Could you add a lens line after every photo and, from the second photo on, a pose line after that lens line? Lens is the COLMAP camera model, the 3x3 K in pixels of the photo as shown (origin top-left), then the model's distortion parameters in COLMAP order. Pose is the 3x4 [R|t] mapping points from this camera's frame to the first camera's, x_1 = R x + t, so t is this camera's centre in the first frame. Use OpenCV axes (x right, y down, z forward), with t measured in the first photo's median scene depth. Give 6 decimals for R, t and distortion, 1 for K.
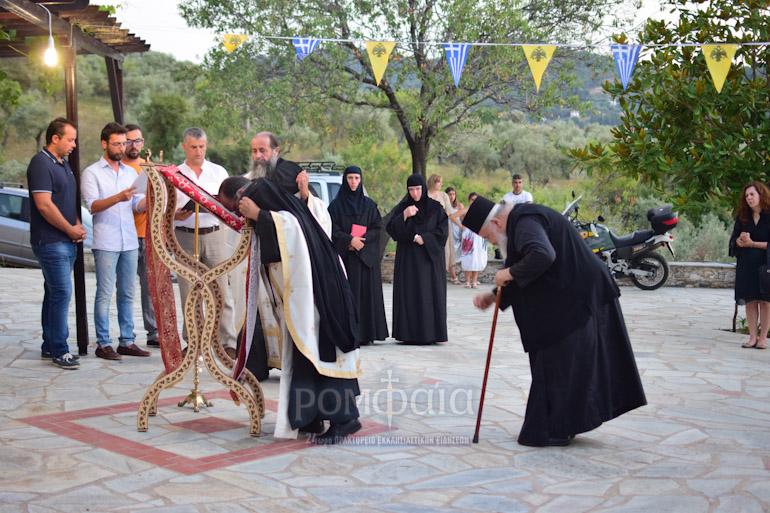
lens RADIAL K [[1160.0, 0, 384.4], [0, 1160.0, 253.0], [0, 0, 1]] dist [-0.150085, 0.000000]
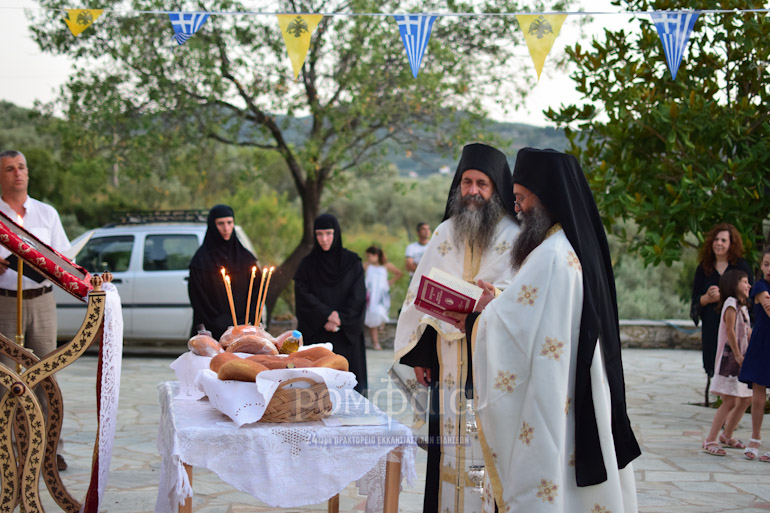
lens RADIAL K [[1160.0, 0, 383.7], [0, 1160.0, 258.1], [0, 0, 1]] dist [-0.150085, 0.000000]
pose [[0.993890, -0.009802, 0.109937, -0.013088], [0.014682, 0.998938, -0.043666, -0.004322], [-0.109393, 0.045014, 0.992979, 0.142381]]
